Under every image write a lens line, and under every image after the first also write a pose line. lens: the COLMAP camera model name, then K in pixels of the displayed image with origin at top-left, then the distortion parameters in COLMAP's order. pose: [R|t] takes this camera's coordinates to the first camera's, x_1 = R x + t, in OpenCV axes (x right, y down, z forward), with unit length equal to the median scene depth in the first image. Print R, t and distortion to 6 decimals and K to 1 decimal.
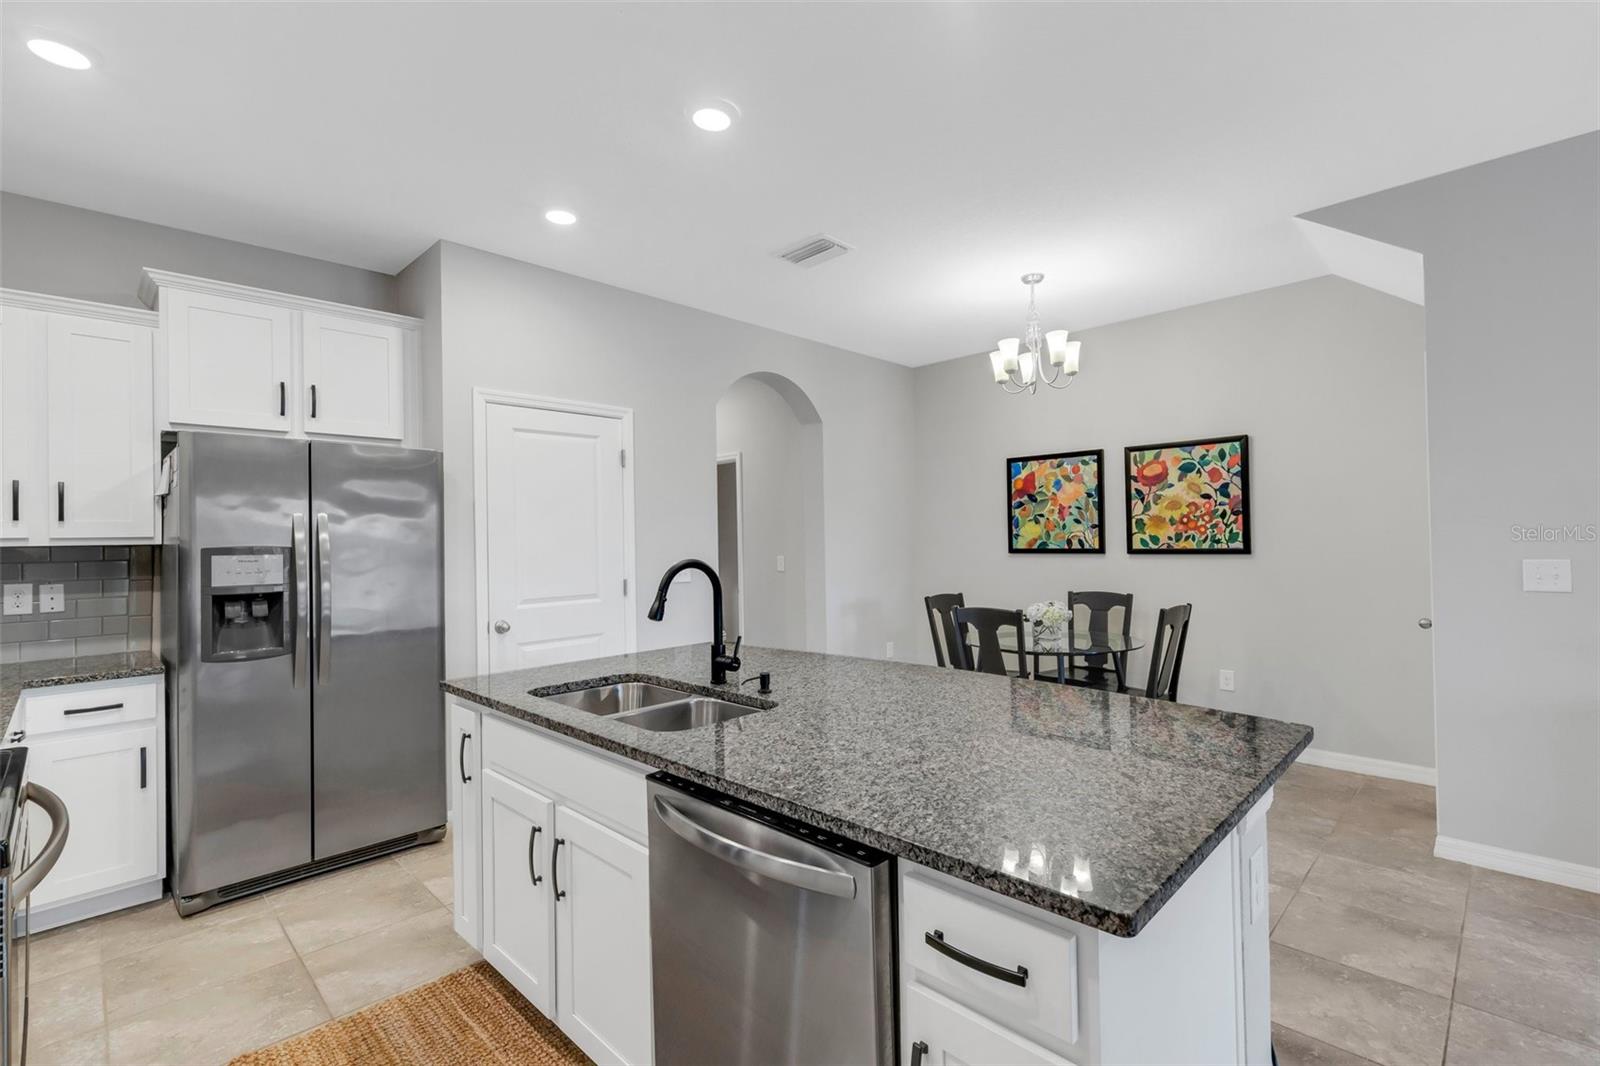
lens RADIAL K [[721.1, 0, 804.2], [0, 721.1, 528.2], [0, 0, 1]] dist [0.011861, -0.000982]
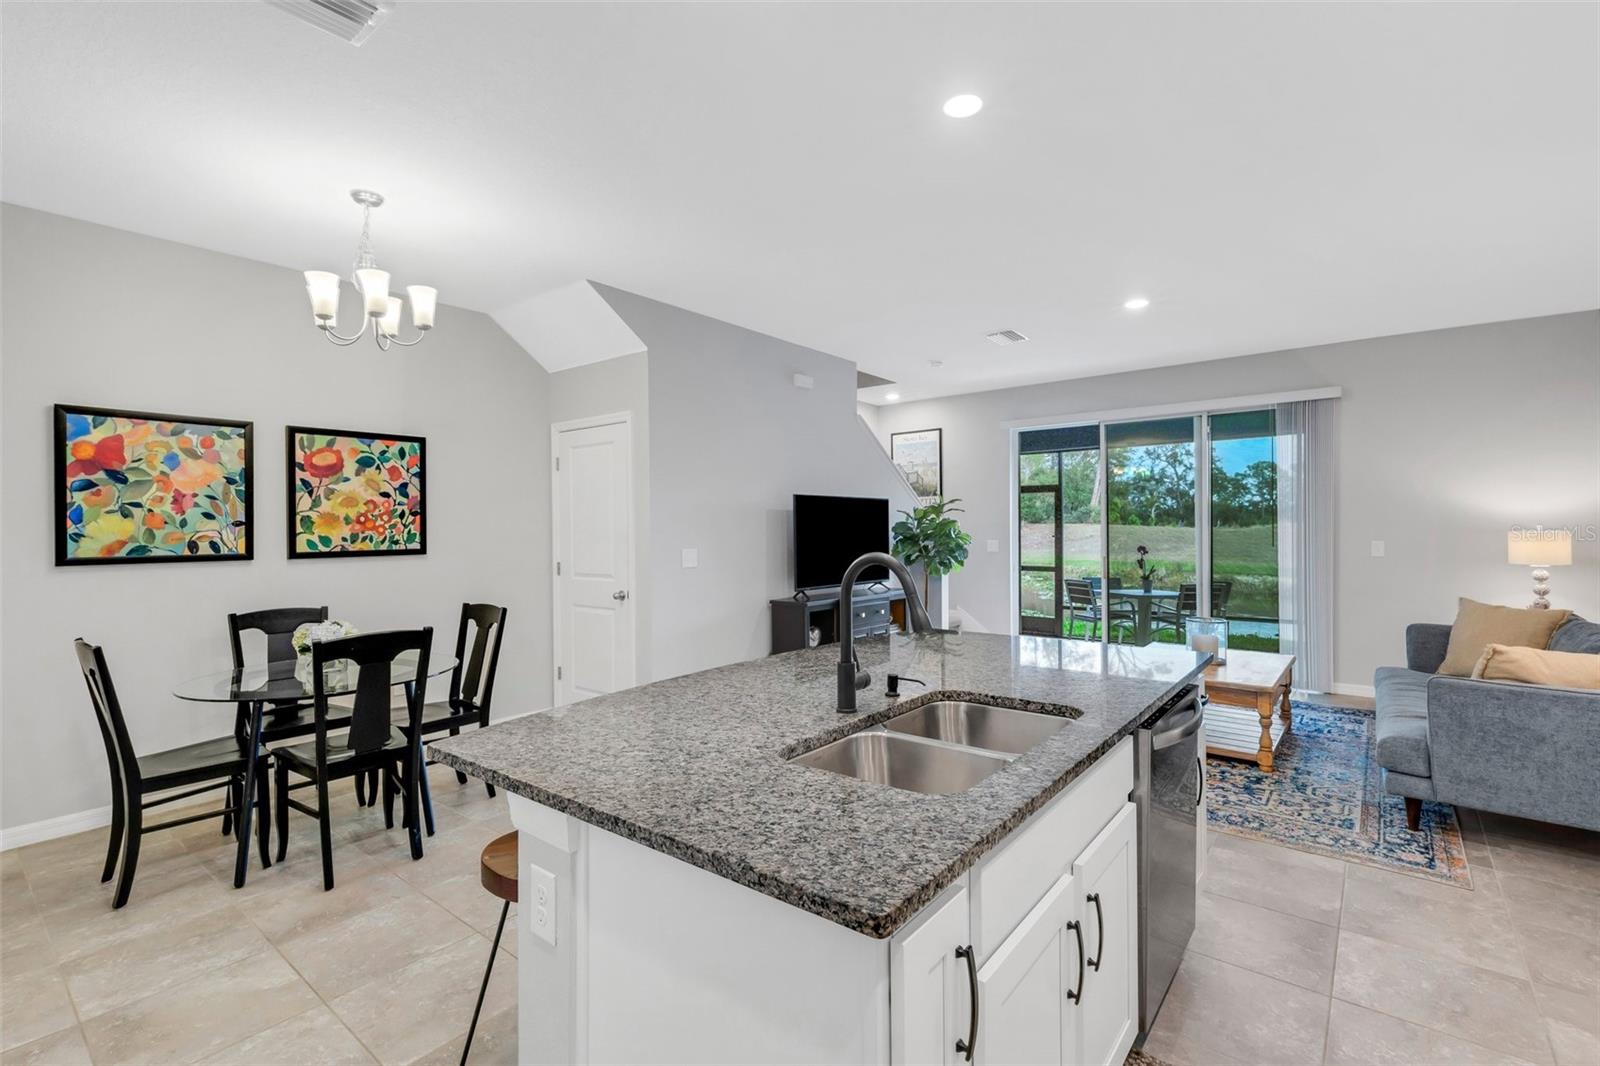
lens RADIAL K [[721.1, 0, 805.8], [0, 721.1, 527.3], [0, 0, 1]] dist [0.011861, -0.000982]
pose [[-0.100940, 0.017915, 0.994731, -0.413803], [-0.004843, 0.999817, -0.018498, 0.012662], [-0.994881, -0.006684, -0.100835, 0.514983]]
